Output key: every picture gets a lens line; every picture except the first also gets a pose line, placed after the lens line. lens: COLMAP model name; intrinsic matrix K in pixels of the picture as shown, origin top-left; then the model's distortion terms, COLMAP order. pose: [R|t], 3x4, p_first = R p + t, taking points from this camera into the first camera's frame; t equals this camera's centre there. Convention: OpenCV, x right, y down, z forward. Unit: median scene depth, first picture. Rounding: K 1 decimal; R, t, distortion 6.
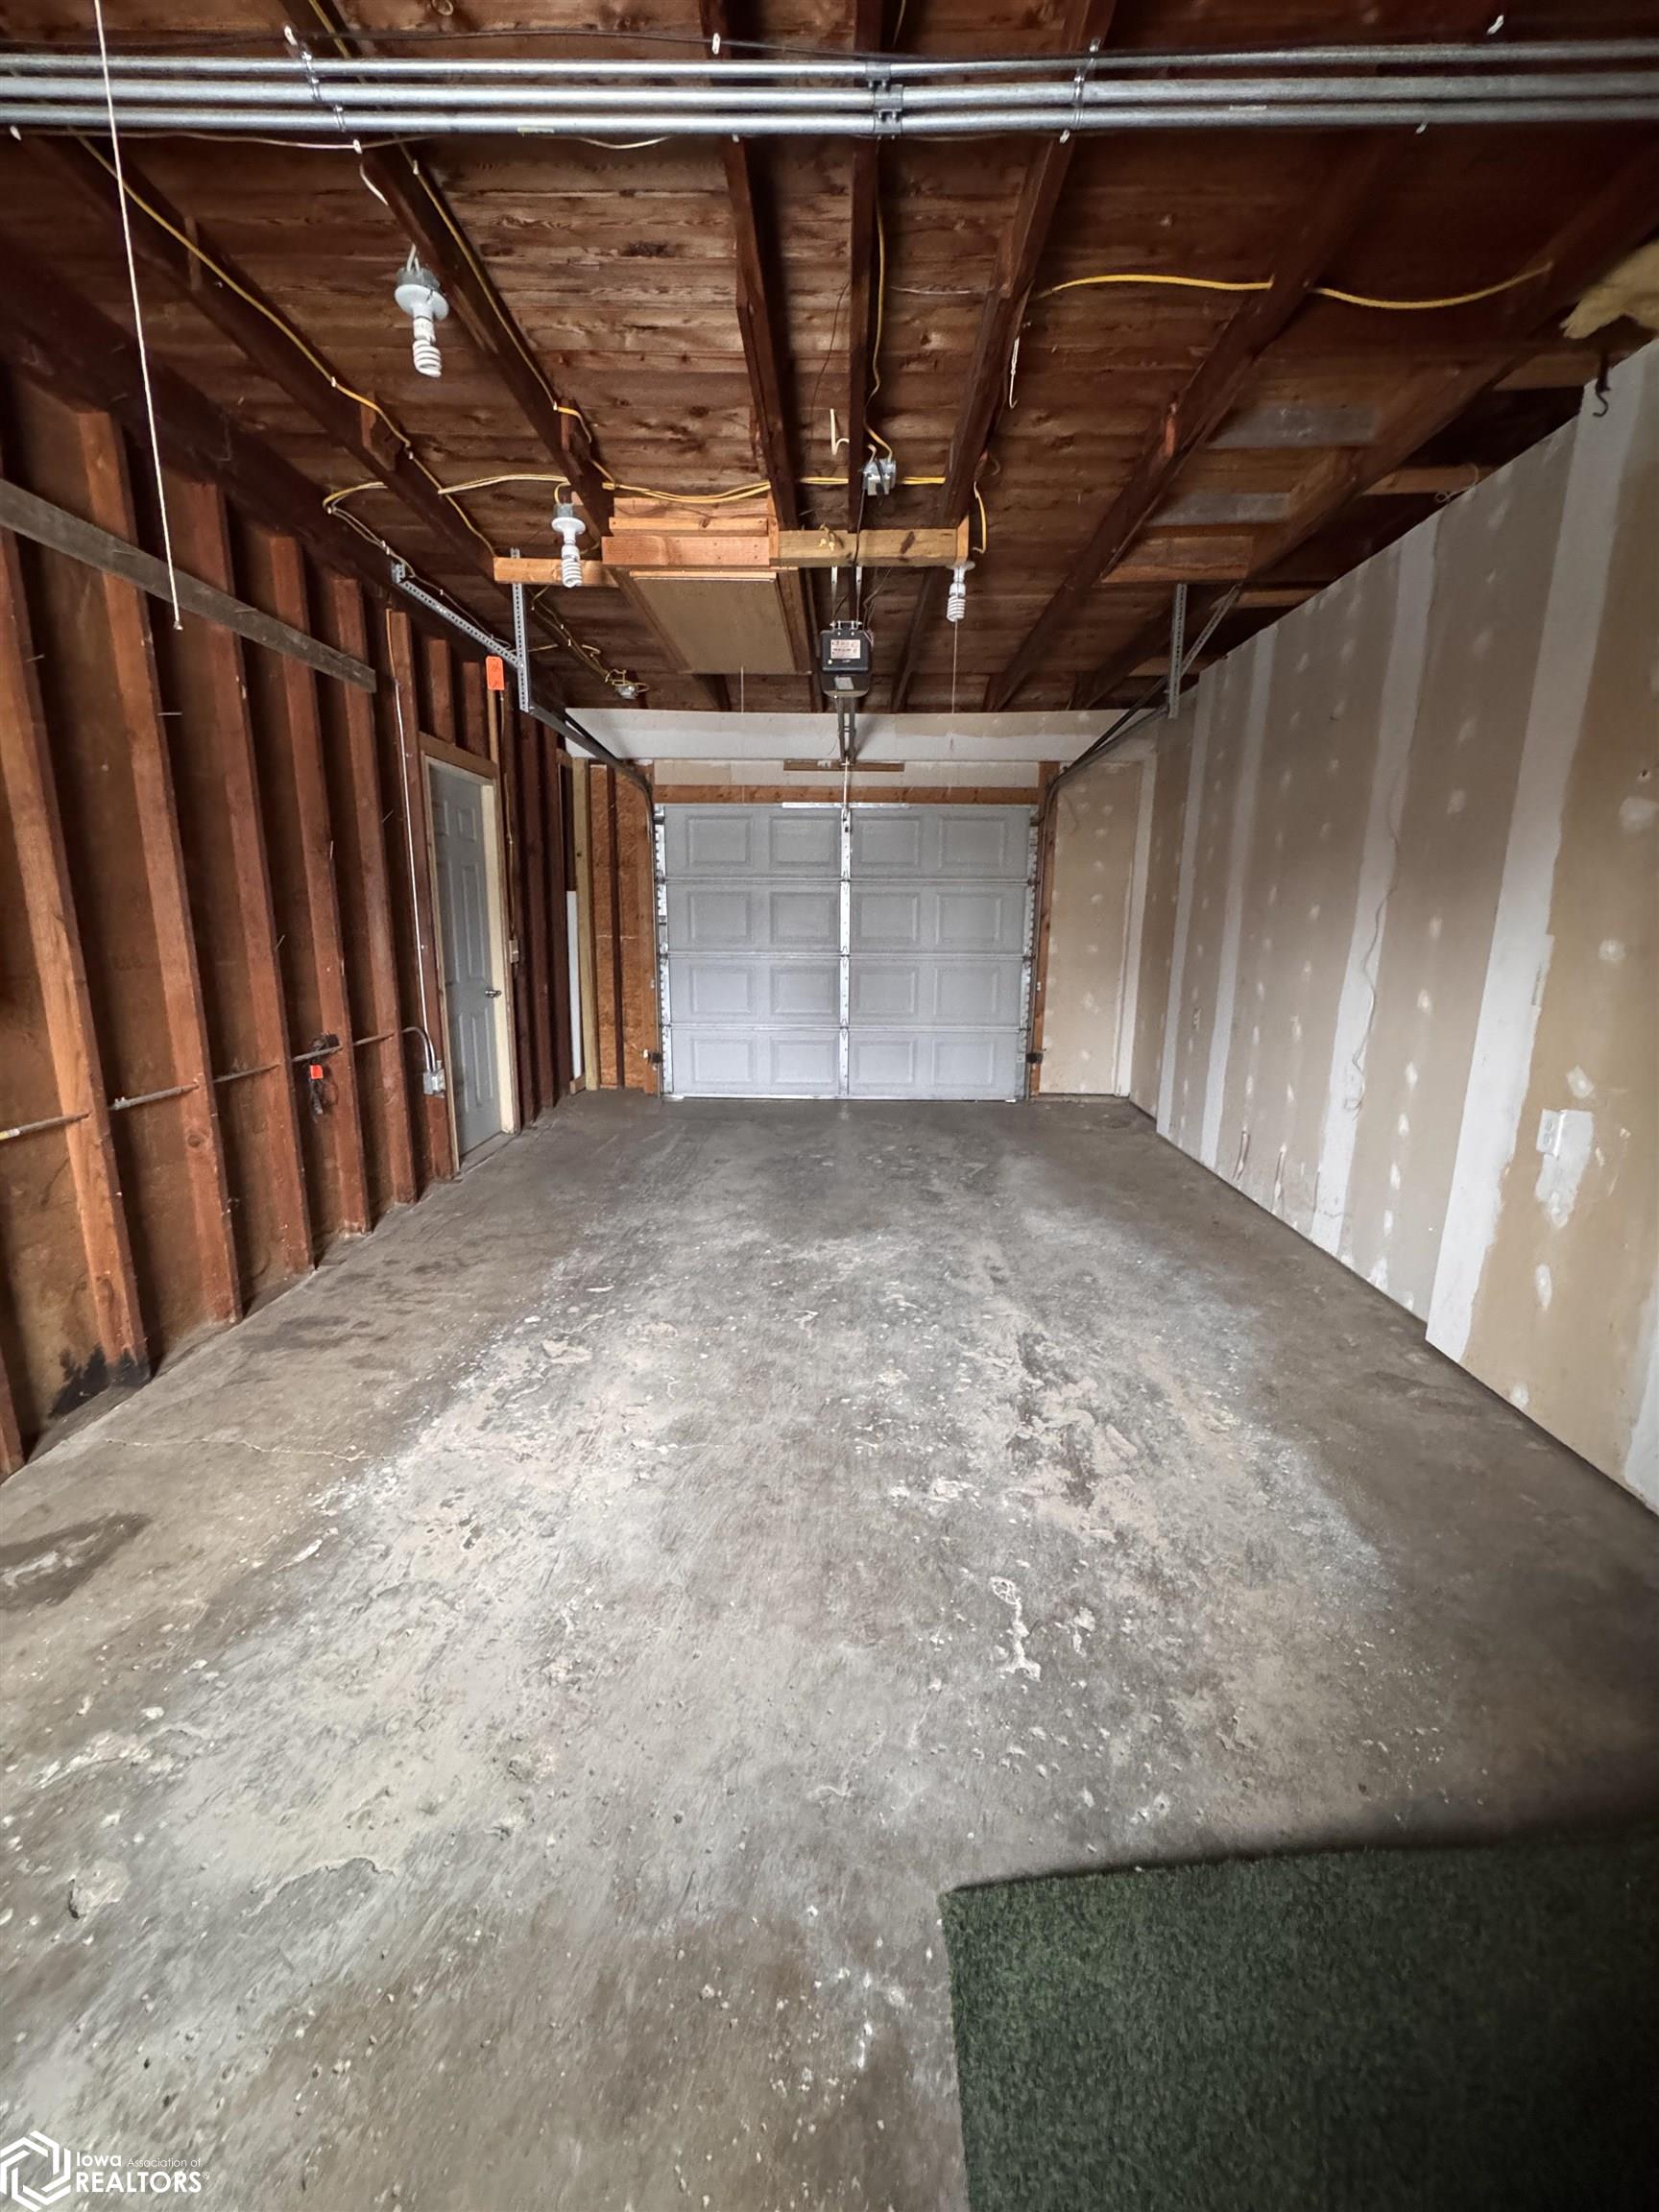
lens RADIAL K [[879.9, 0, 830.9], [0, 879.9, 1103.6], [0, 0, 1]] dist [-0.000488, -0.001592]
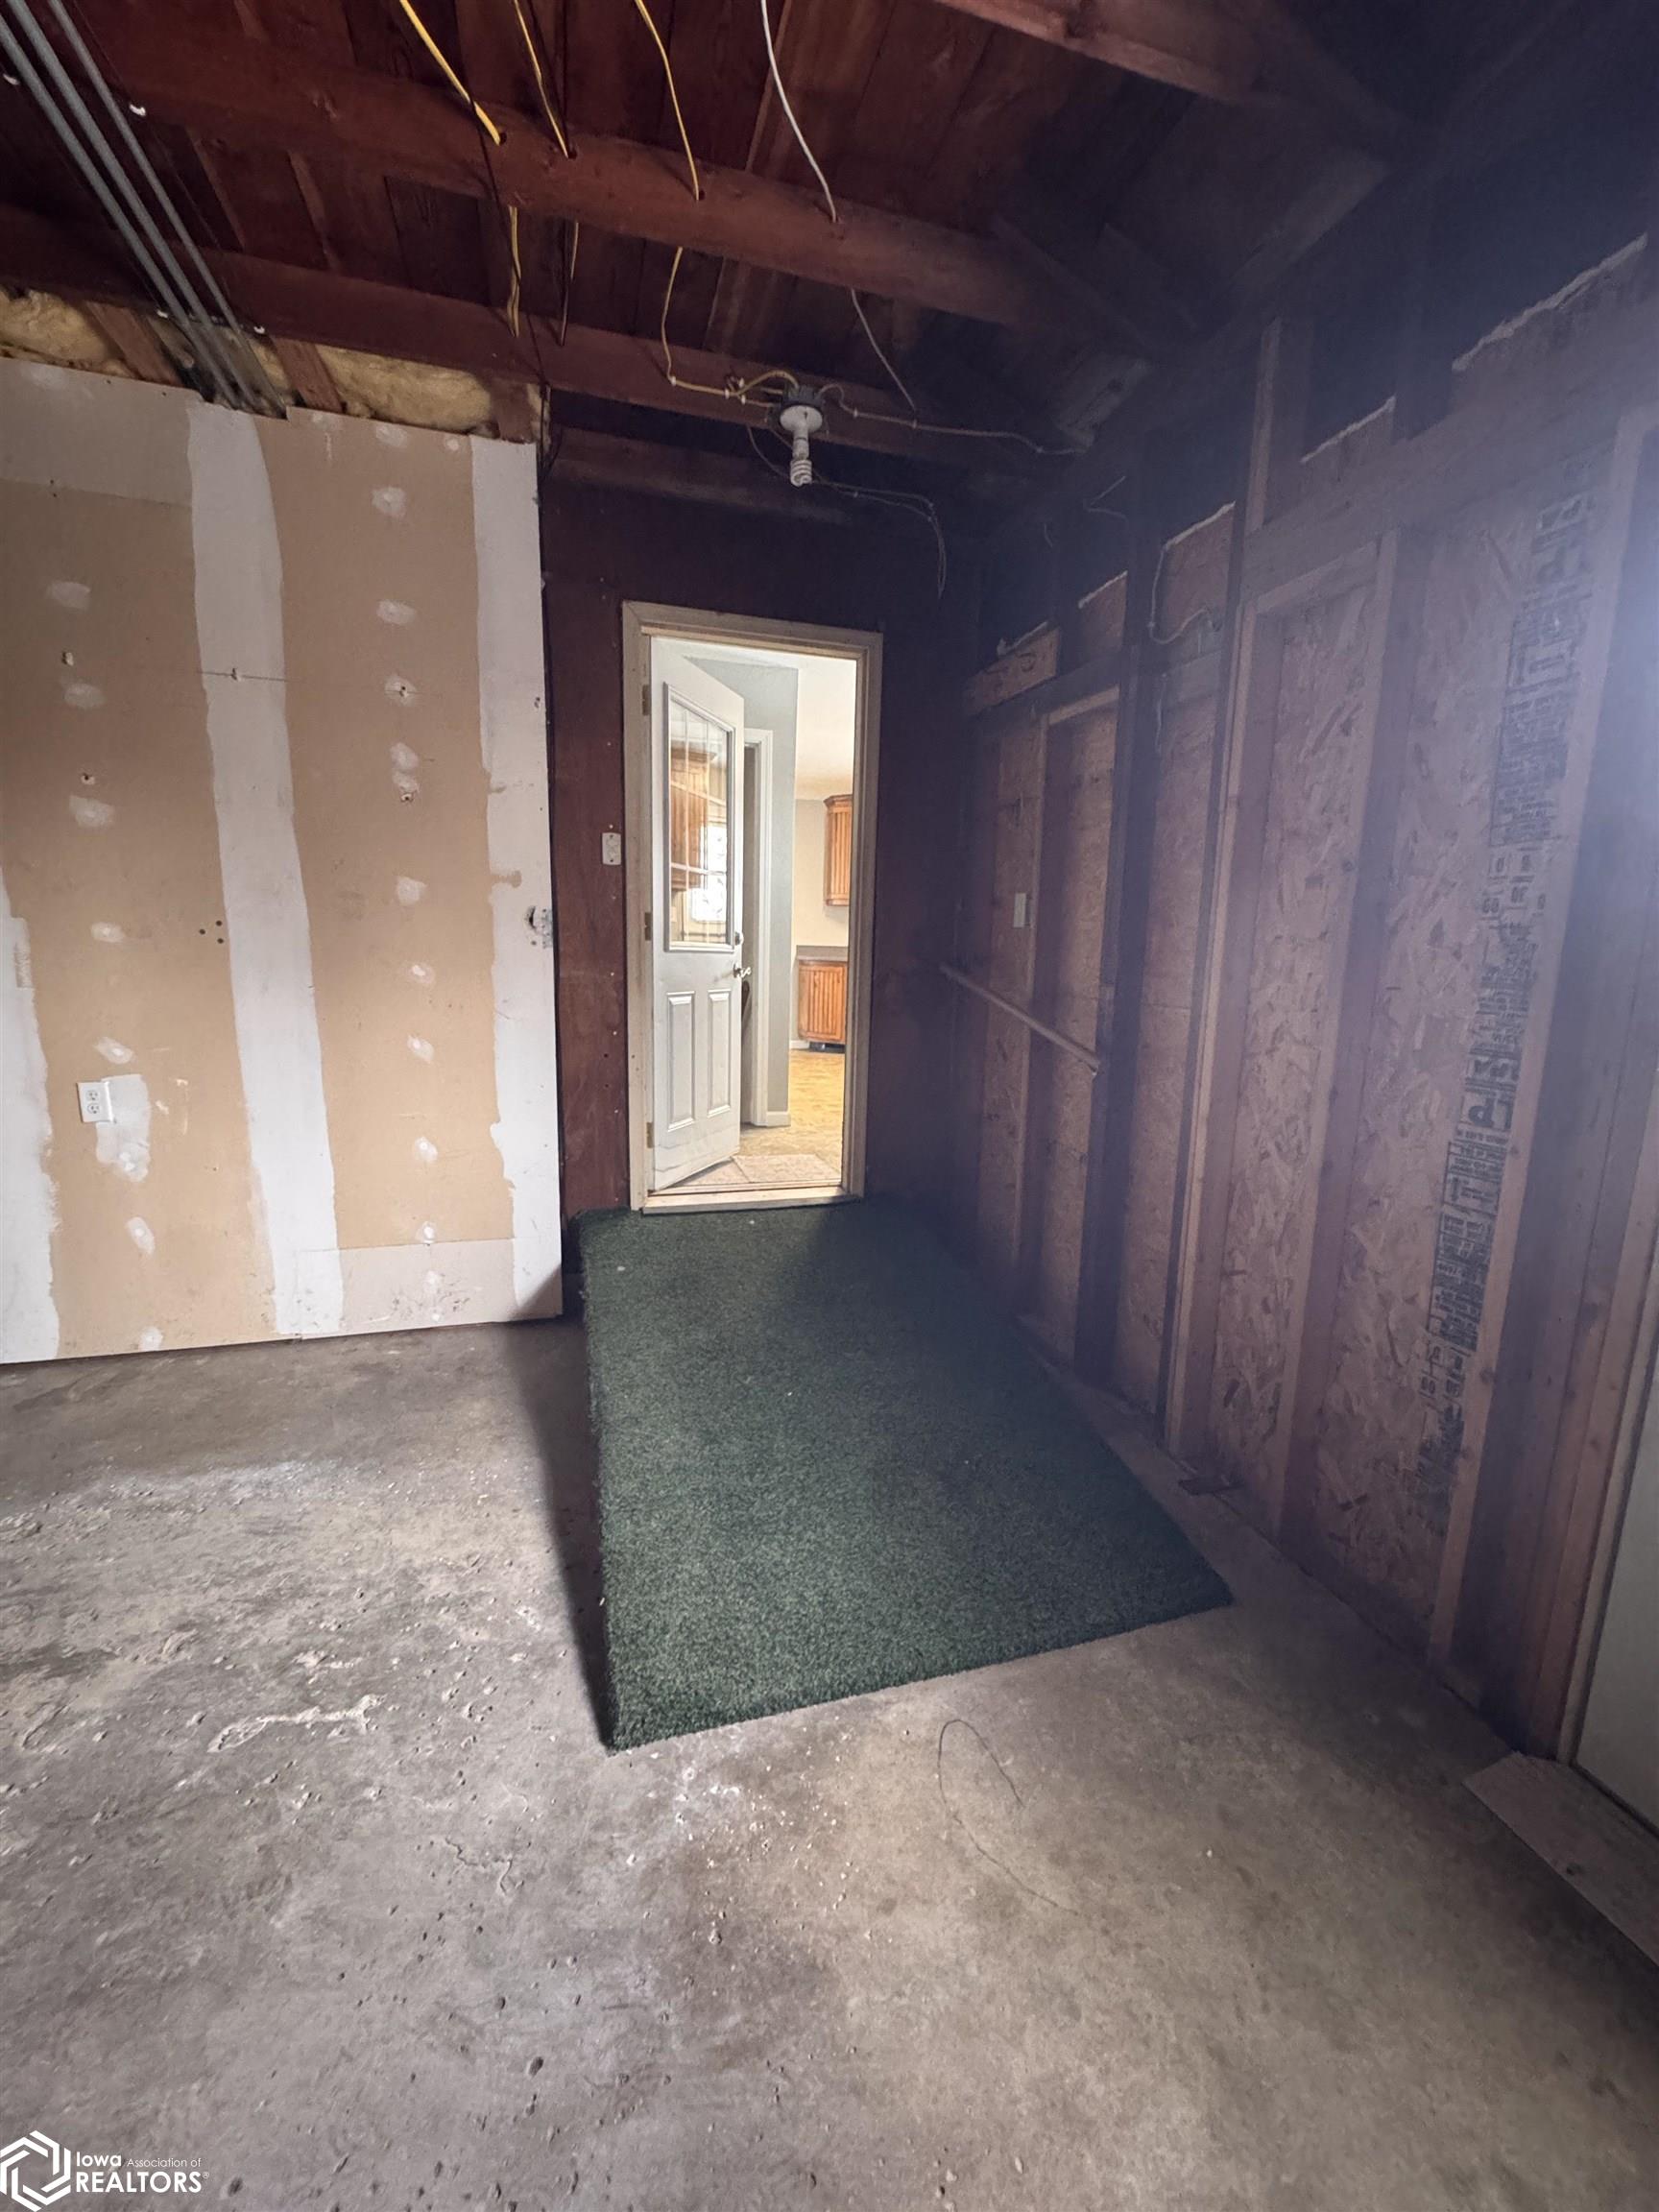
lens RADIAL K [[879.9, 0, 828.3], [0, 879.9, 1101.2], [0, 0, 1]] dist [-0.000488, -0.001592]
pose [[-0.303893, -0.179686, 0.935608, -0.632717], [0.171785, 0.955622, 0.239327, -0.097746], [-0.937091, 0.233453, -0.259539, 0.595808]]
